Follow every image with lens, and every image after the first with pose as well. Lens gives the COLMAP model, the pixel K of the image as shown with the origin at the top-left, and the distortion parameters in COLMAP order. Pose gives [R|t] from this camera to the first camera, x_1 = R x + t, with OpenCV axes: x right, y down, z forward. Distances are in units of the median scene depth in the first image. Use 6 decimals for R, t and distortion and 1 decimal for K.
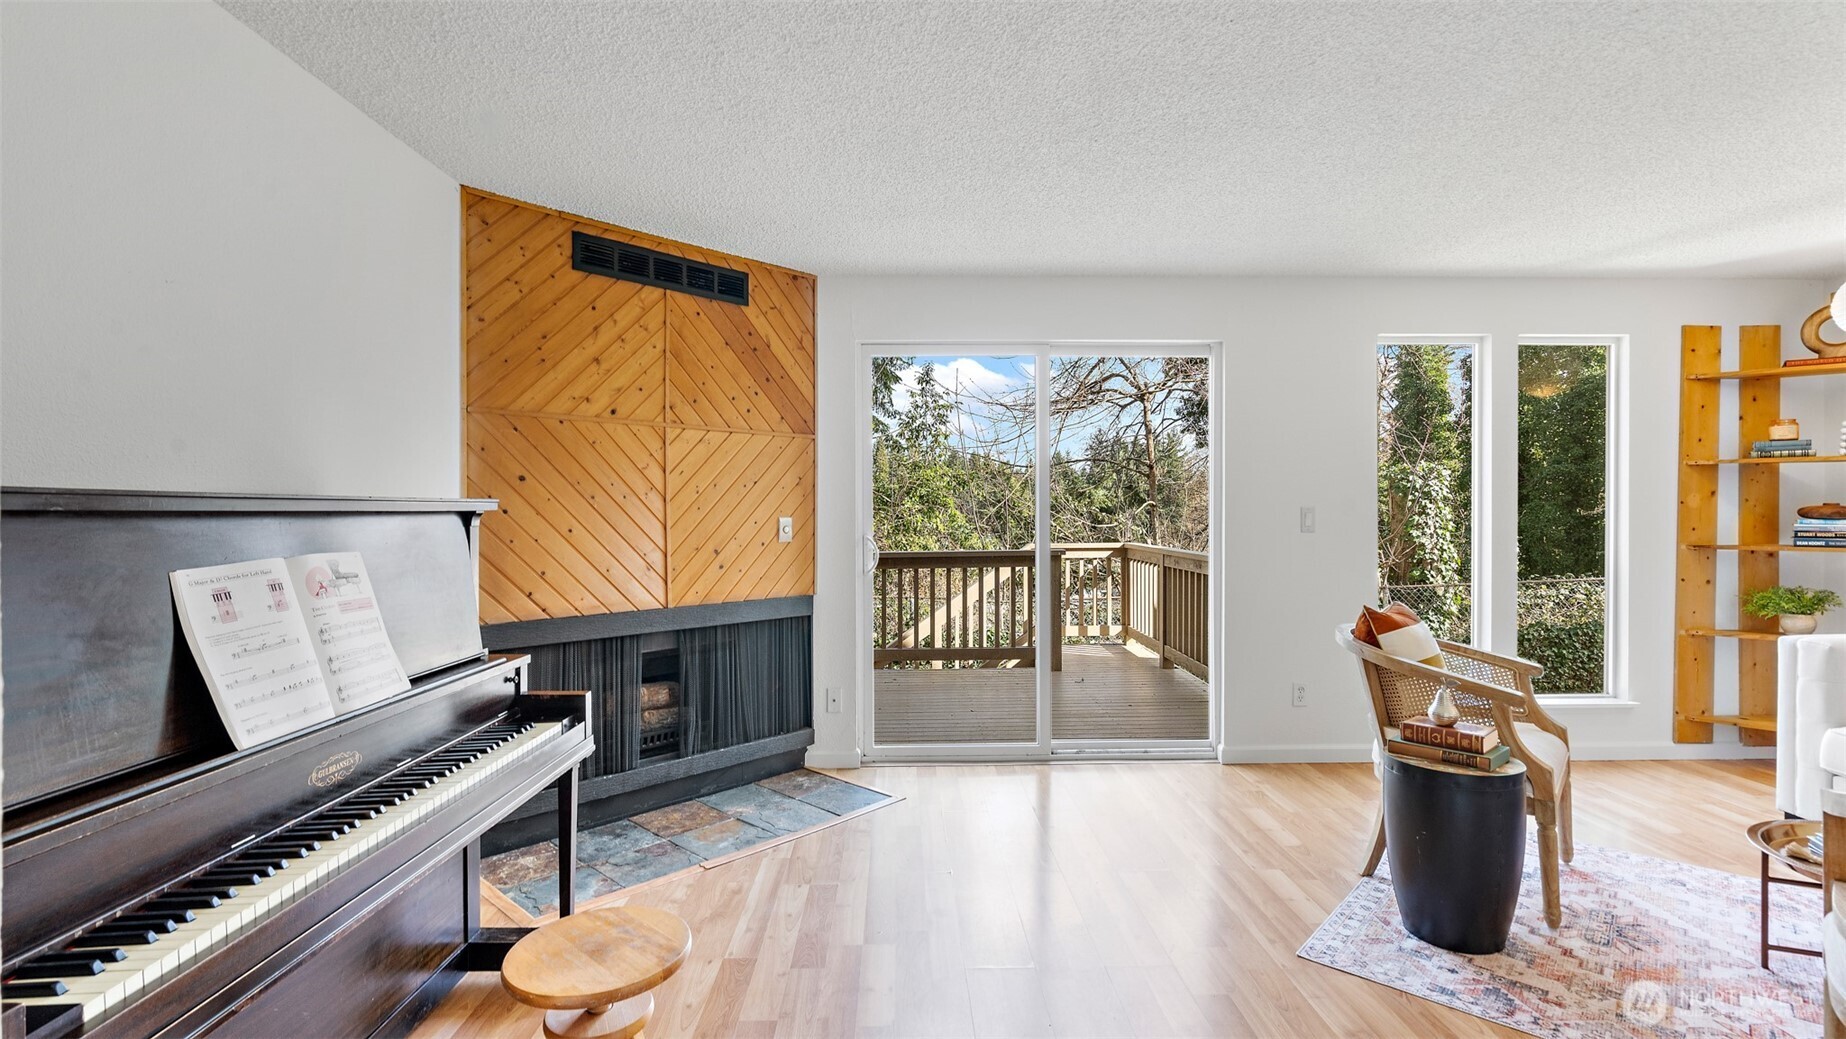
lens RADIAL K [[850.7, 0, 920.5], [0, 850.7, 515.2], [0, 0, 1]] dist [-0.012803, 0.005634]
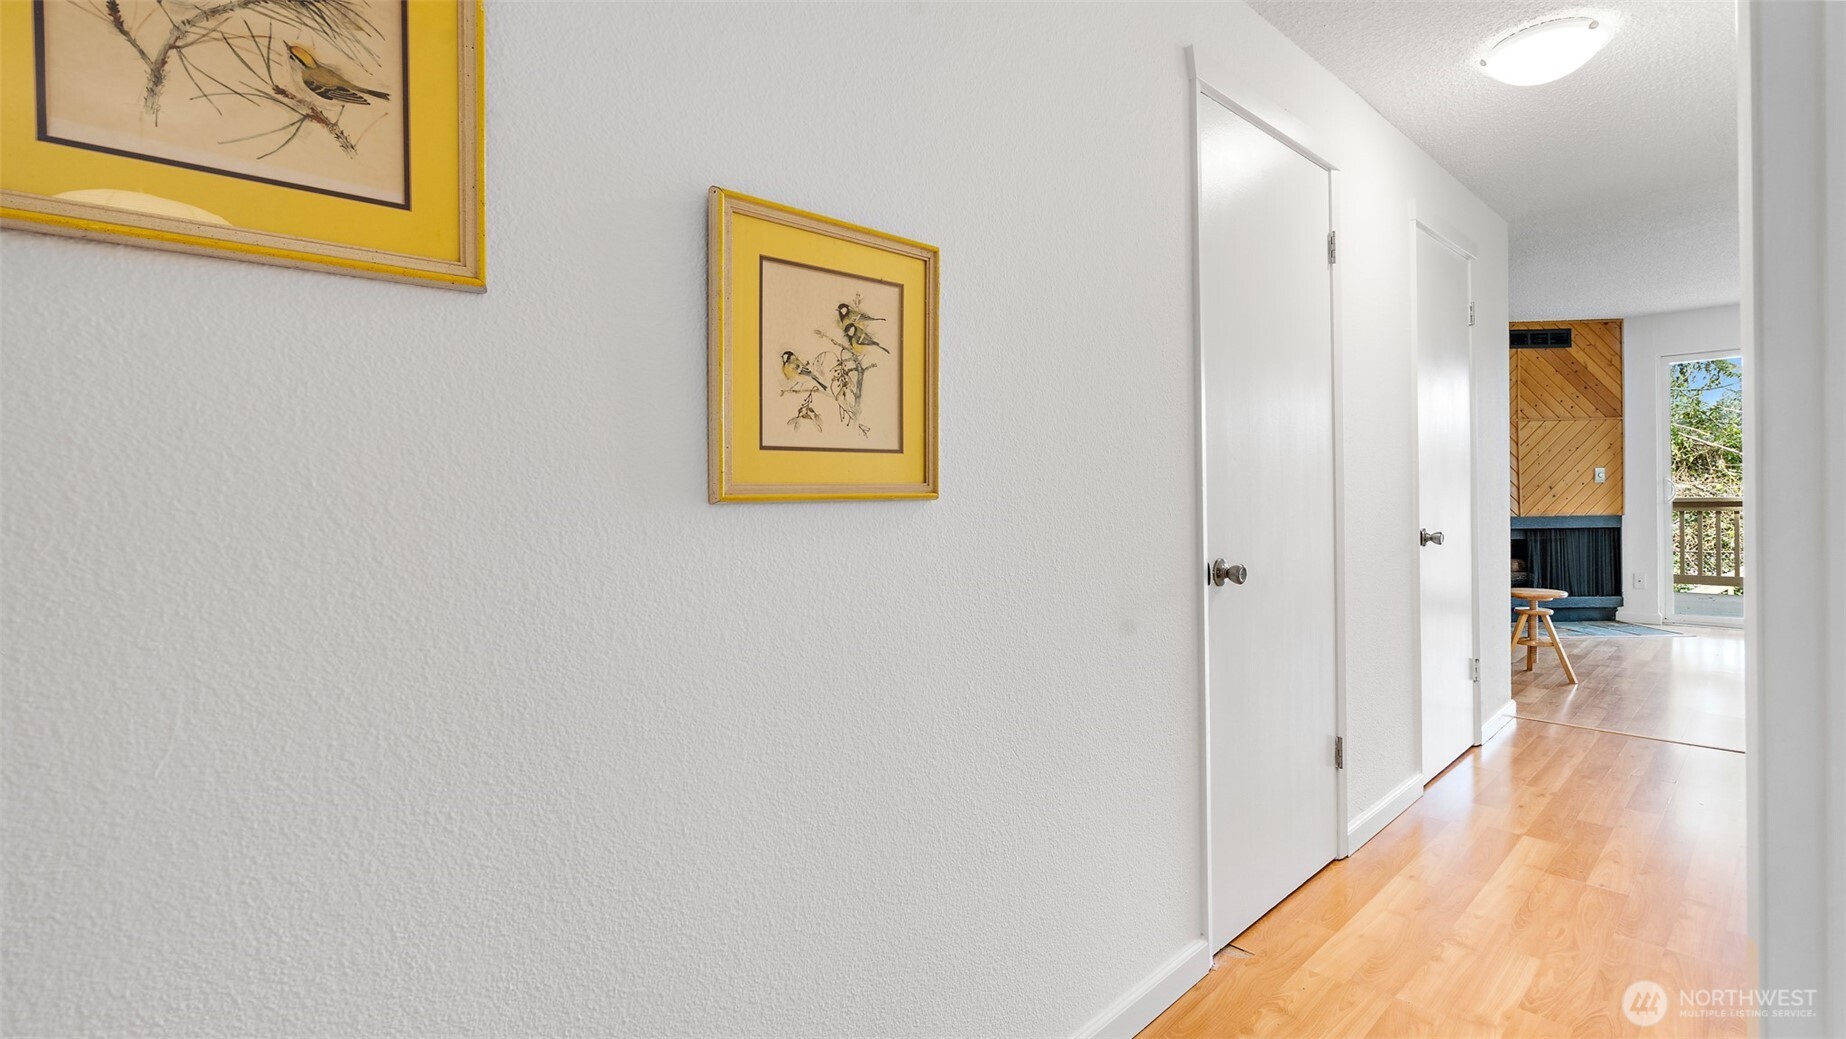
lens RADIAL K [[816.7, 0, 920.4], [0, 816.7, 496.1], [0, 0, 1]] dist [0.003547, -0.000320]
pose [[0.665373, -0.004983, -0.746495, 0.154995], [0.012658, 0.999909, 0.004608, 0.033585], [0.746404, -0.012515, 0.665375, -1.077985]]
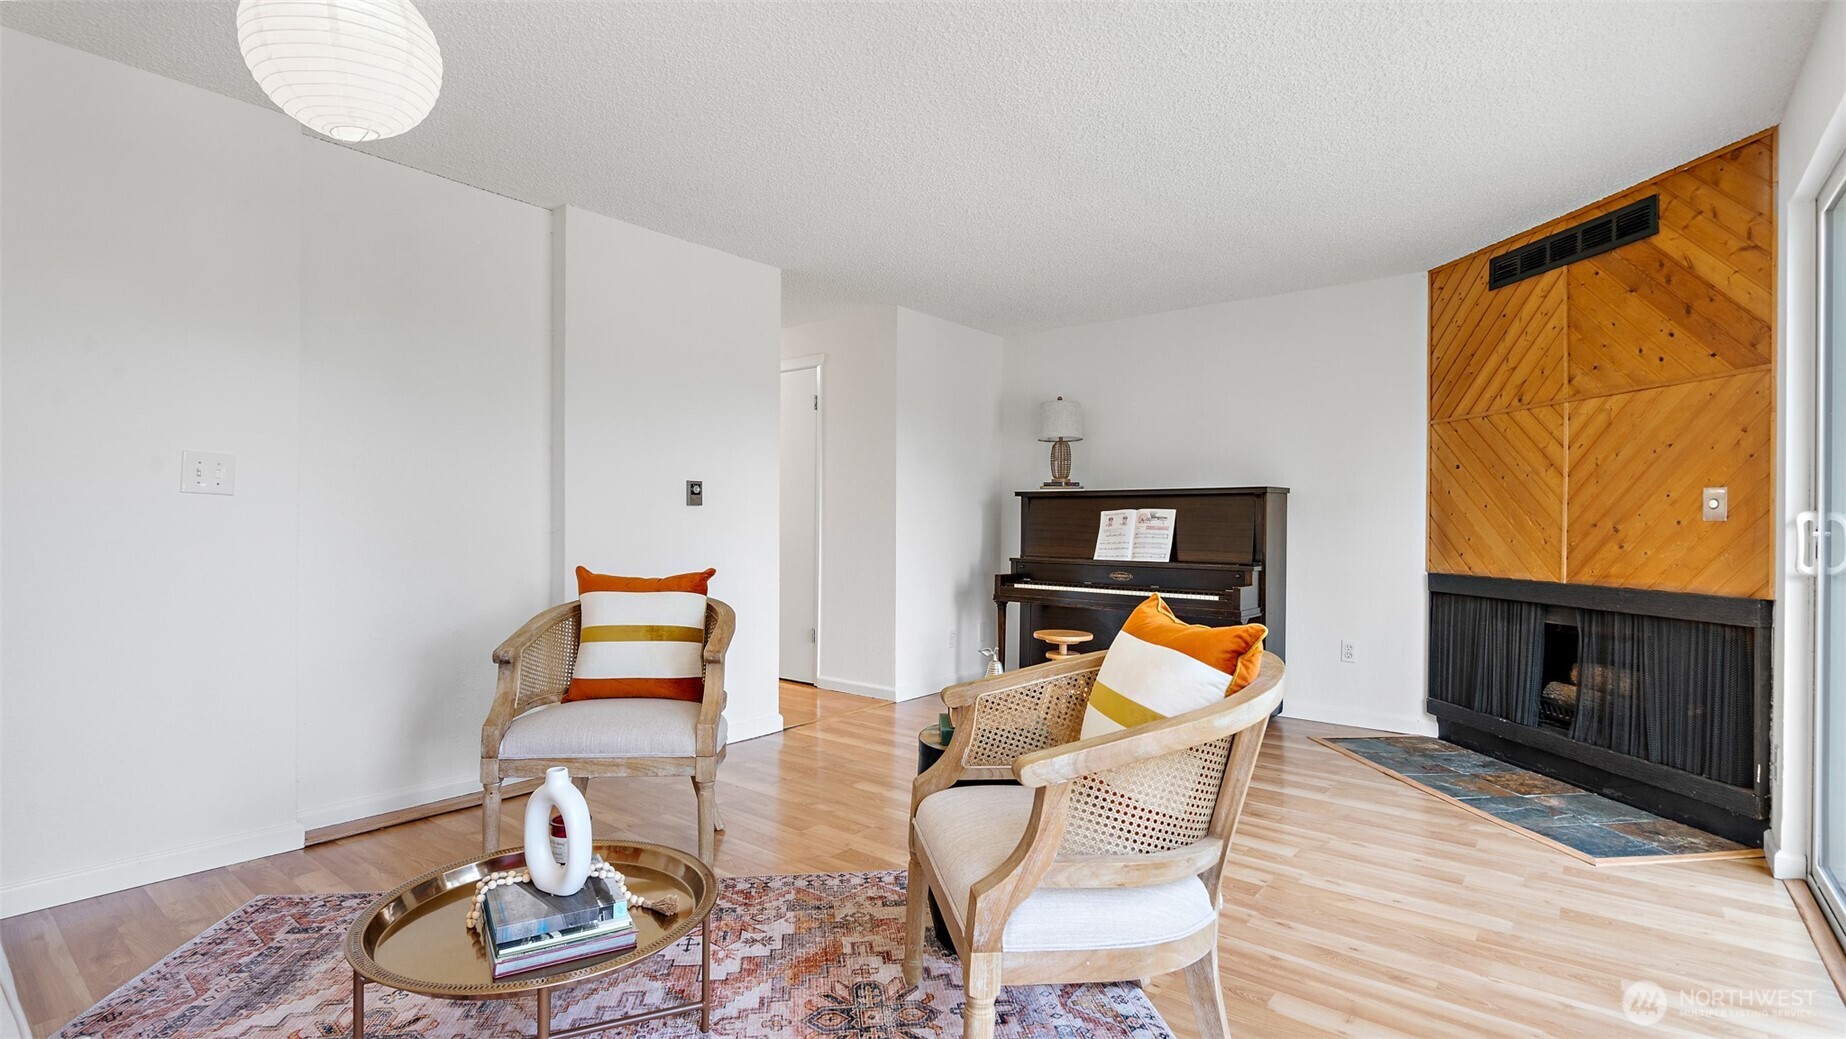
lens RADIAL K [[850.7, 0, 932.0], [0, 850.7, 526.6], [0, 0, 1]] dist [-0.012803, 0.005634]
pose [[-0.637957, -0.003145, -0.770066, 0.841244], [-0.011934, 0.999912, 0.005803, 0.040585], [0.769980, 0.012892, -0.637938, 0.947421]]
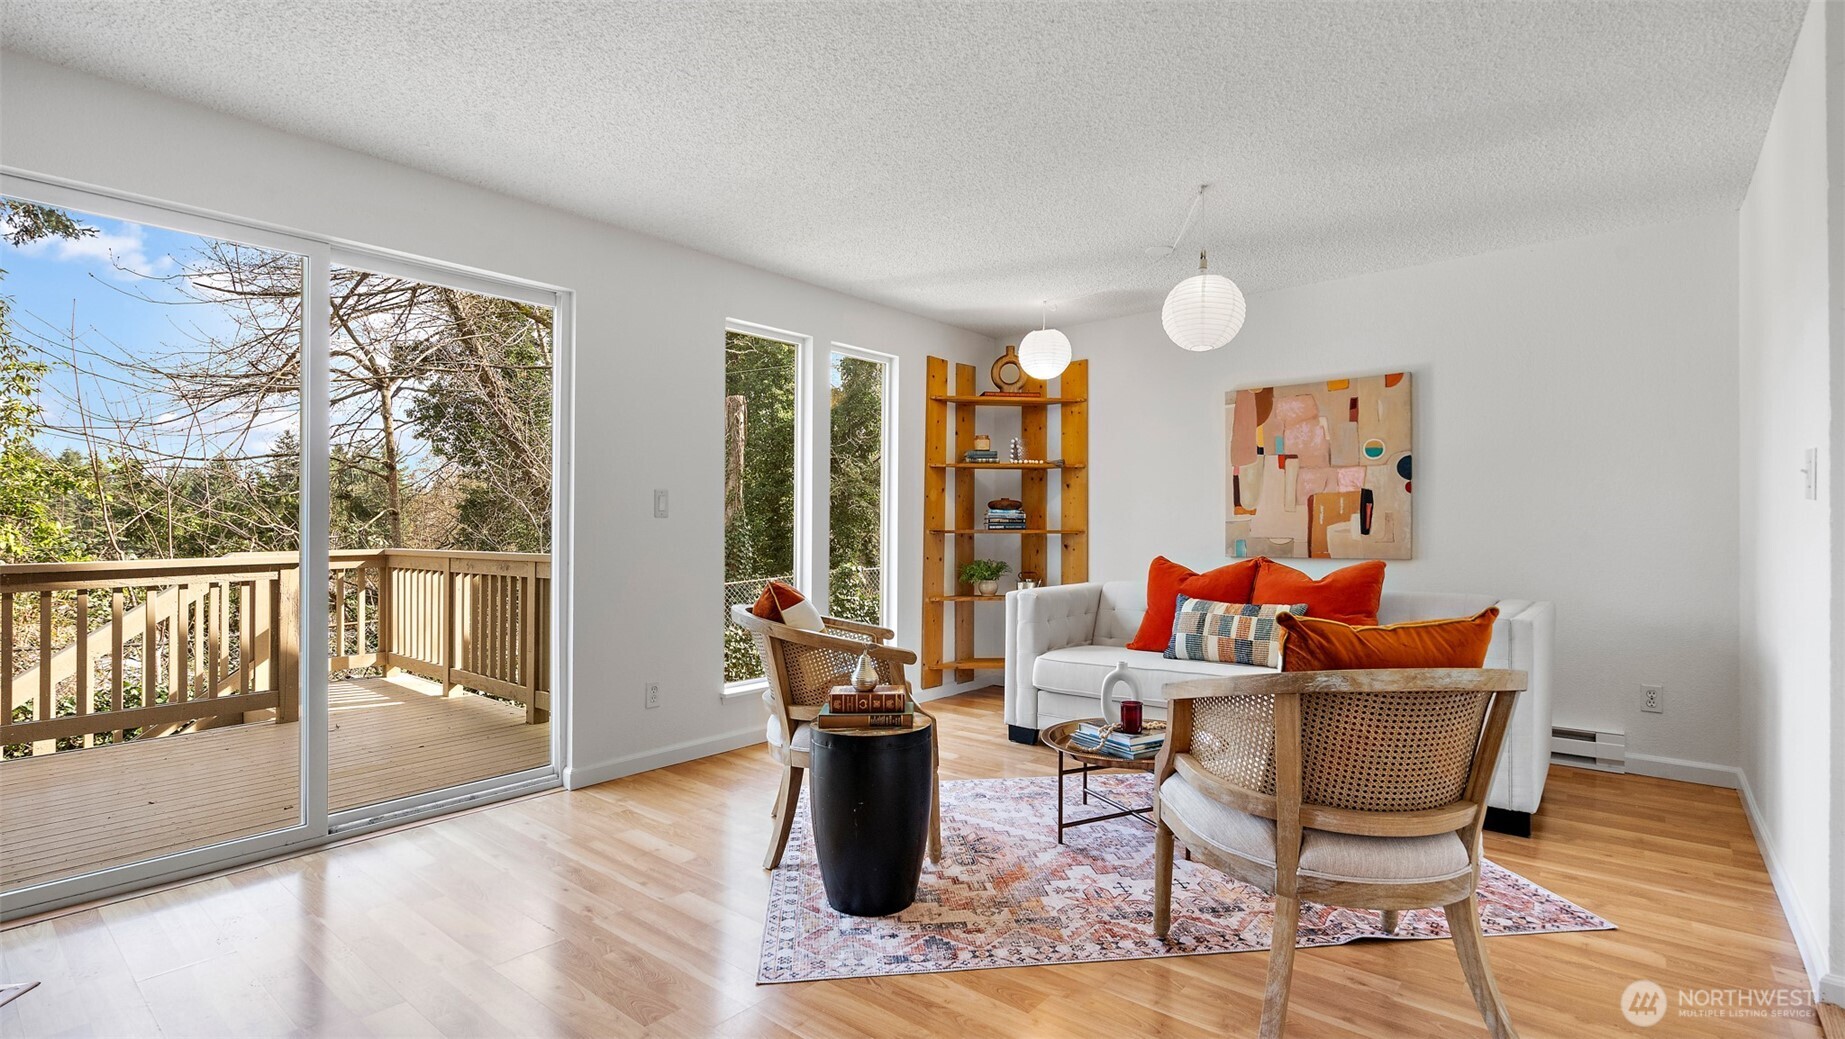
lens RADIAL K [[850.2, 0, 931.5], [0, 850.2, 520.2], [0, 0, 1]] dist [-0.012803, 0.005634]
pose [[0.653391, 0.005028, 0.757004, -0.052502], [0.007475, 0.999886, -0.013094, 0.038884], [-0.756984, 0.014214, 0.653279, 0.179261]]
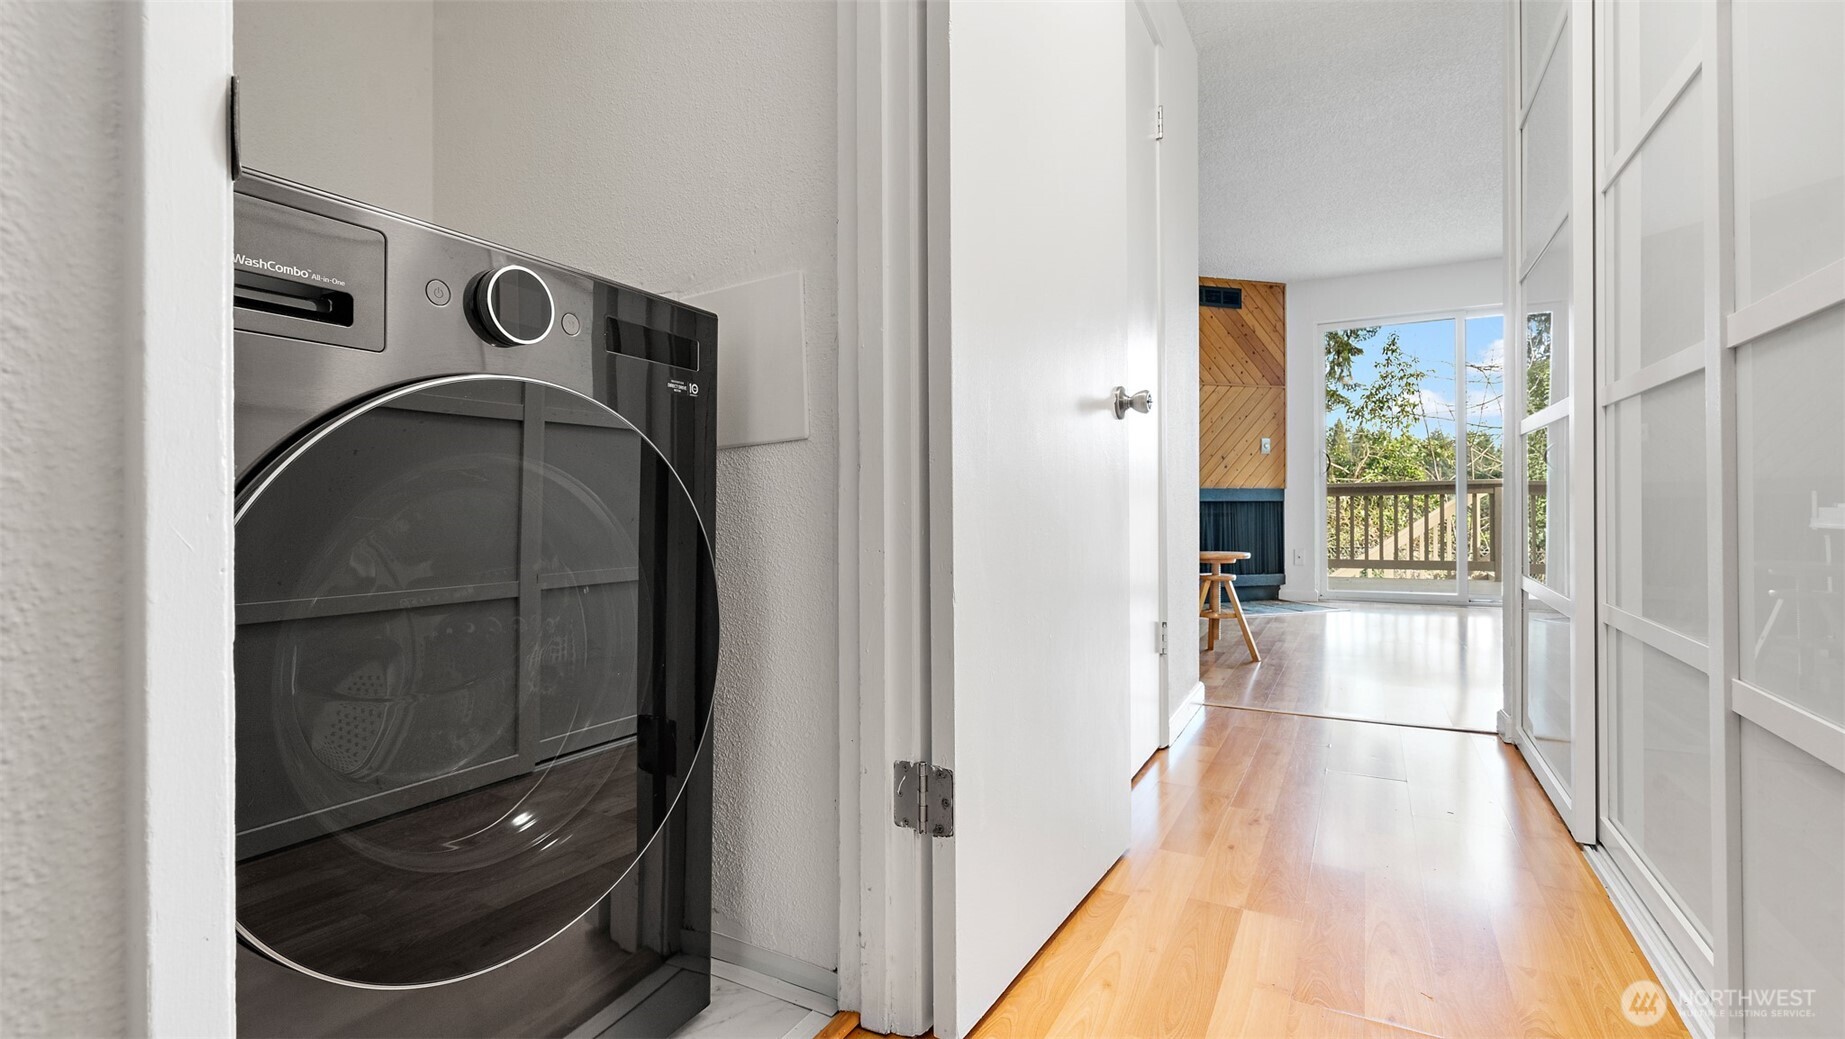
lens RADIAL K [[850.2, 0, 915.1], [0, 850.2, 502.8], [0, 0, 1]] dist [-0.012803, 0.005634]
pose [[0.870921, -0.004379, -0.491404, 0.048988], [0.001959, 0.999983, -0.005439, 0.130449], [0.491419, 0.003774, 0.870915, -0.702626]]
